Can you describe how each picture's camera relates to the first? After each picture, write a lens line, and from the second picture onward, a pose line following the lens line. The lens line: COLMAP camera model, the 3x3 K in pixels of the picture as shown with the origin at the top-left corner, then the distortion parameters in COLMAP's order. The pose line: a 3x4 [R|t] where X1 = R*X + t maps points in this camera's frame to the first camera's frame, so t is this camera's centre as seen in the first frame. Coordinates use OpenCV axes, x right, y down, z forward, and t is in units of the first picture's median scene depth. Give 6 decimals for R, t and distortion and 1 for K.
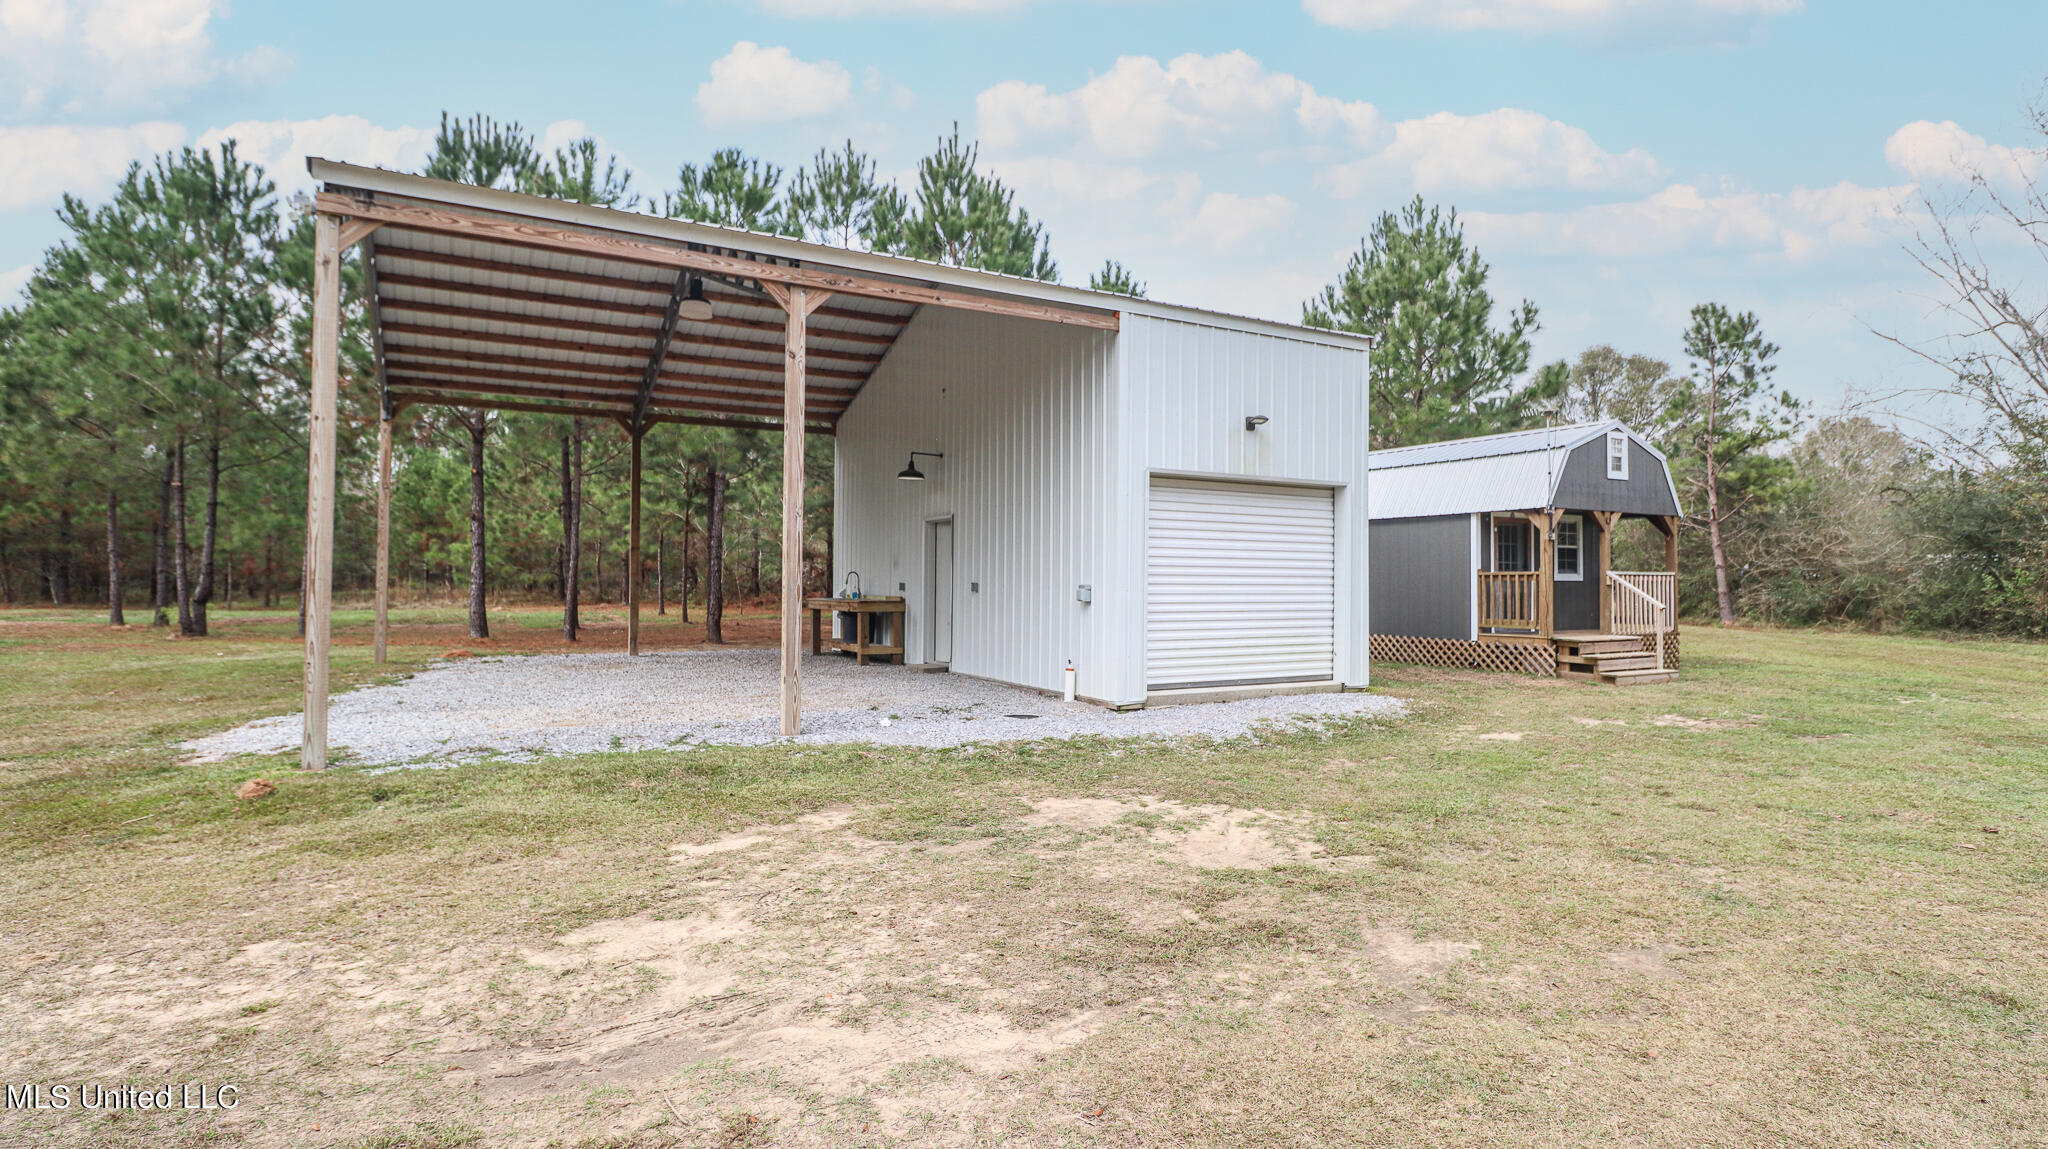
lens RADIAL K [[1009.6, 0, 1021.3], [0, 1009.6, 550.3], [0, 0, 1]] dist [0.005493, -0.014570]
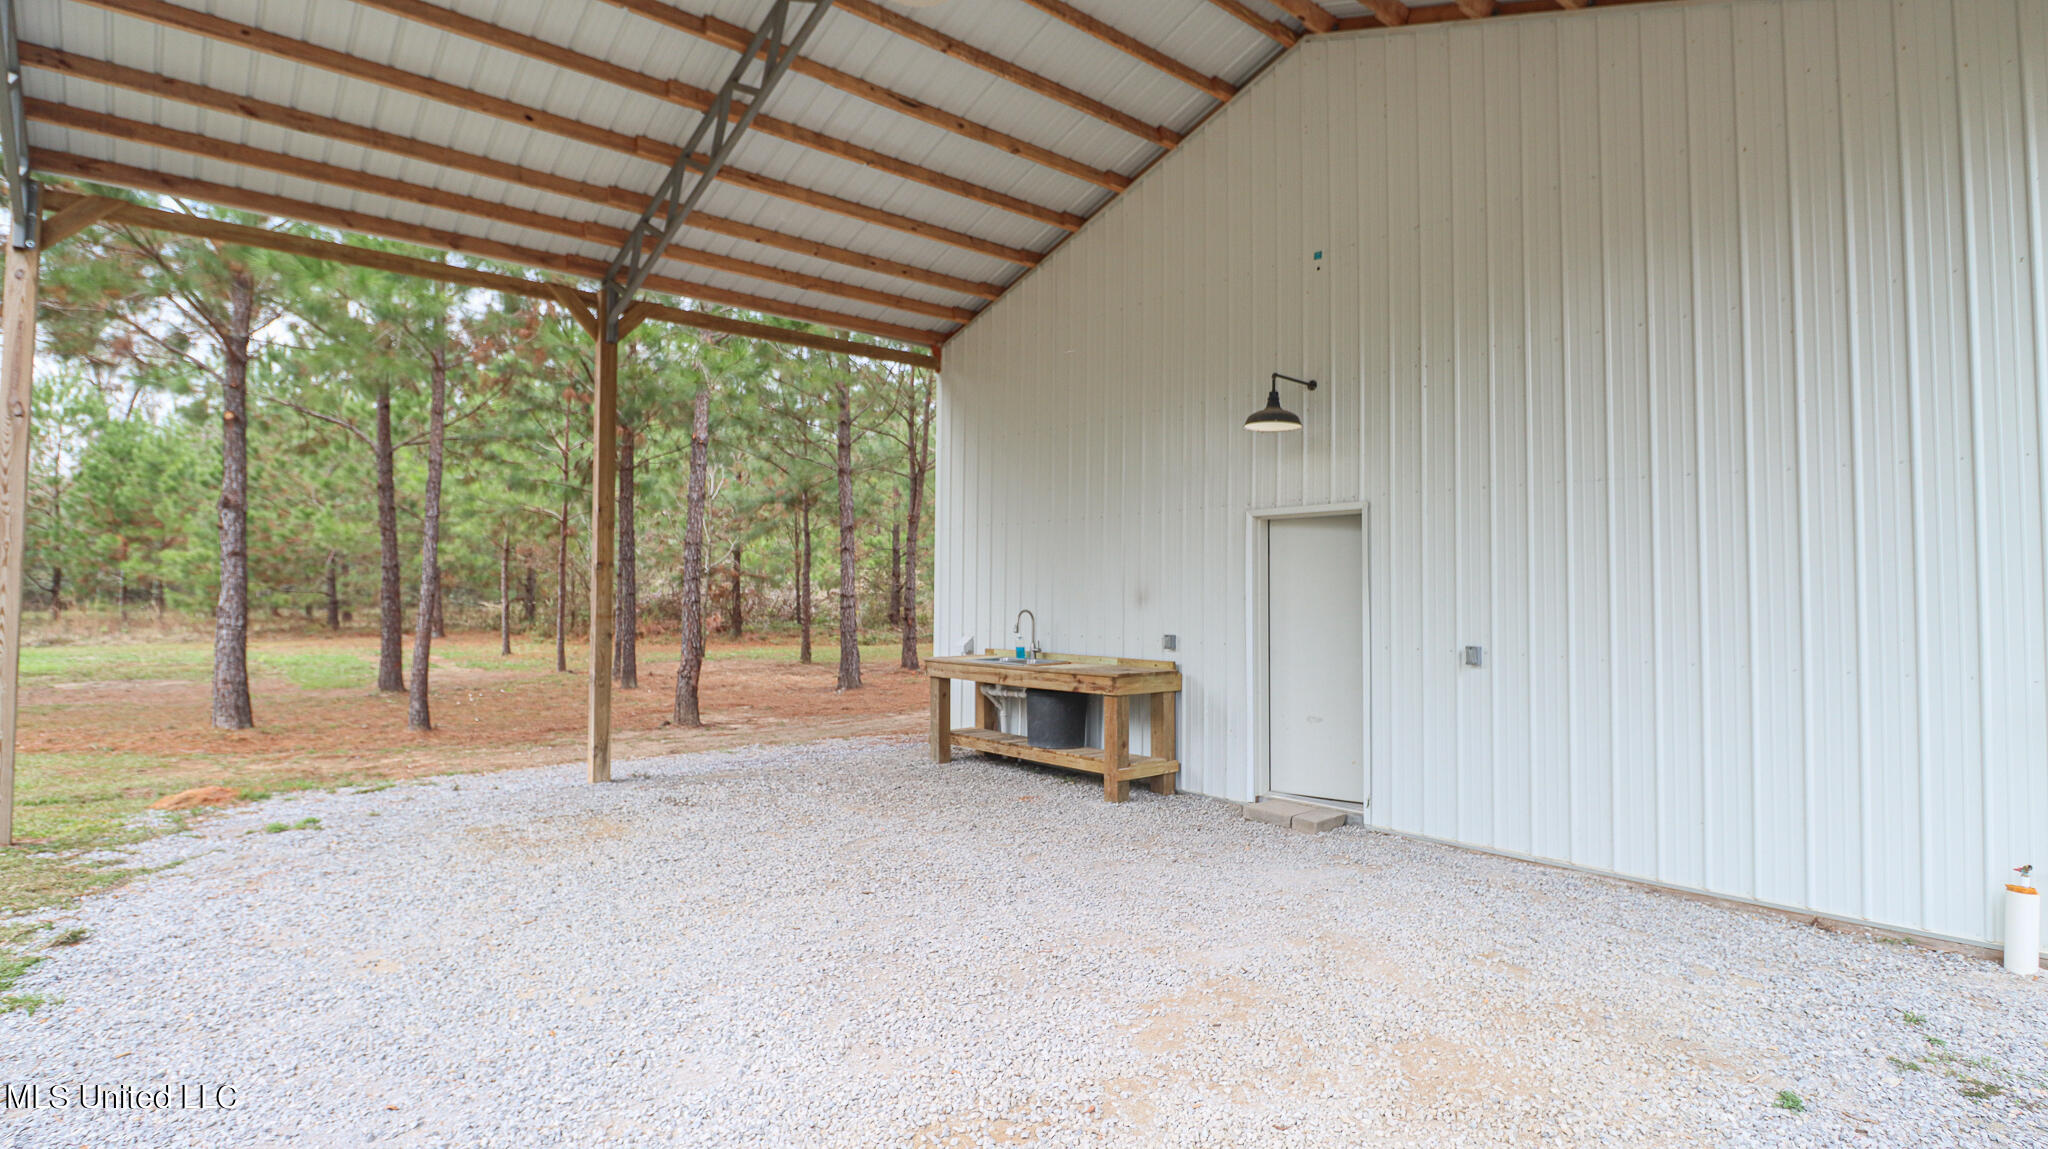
lens RADIAL K [[1009.6, 0, 1021.3], [0, 1009.6, 550.3], [0, 0, 1]] dist [0.005493, -0.014570]
pose [[0.980584, 0.008343, 0.195922, -0.144725], [-0.006089, 0.999908, -0.012107, -0.002302], [-0.196005, 0.010679, 0.980545, 0.244715]]
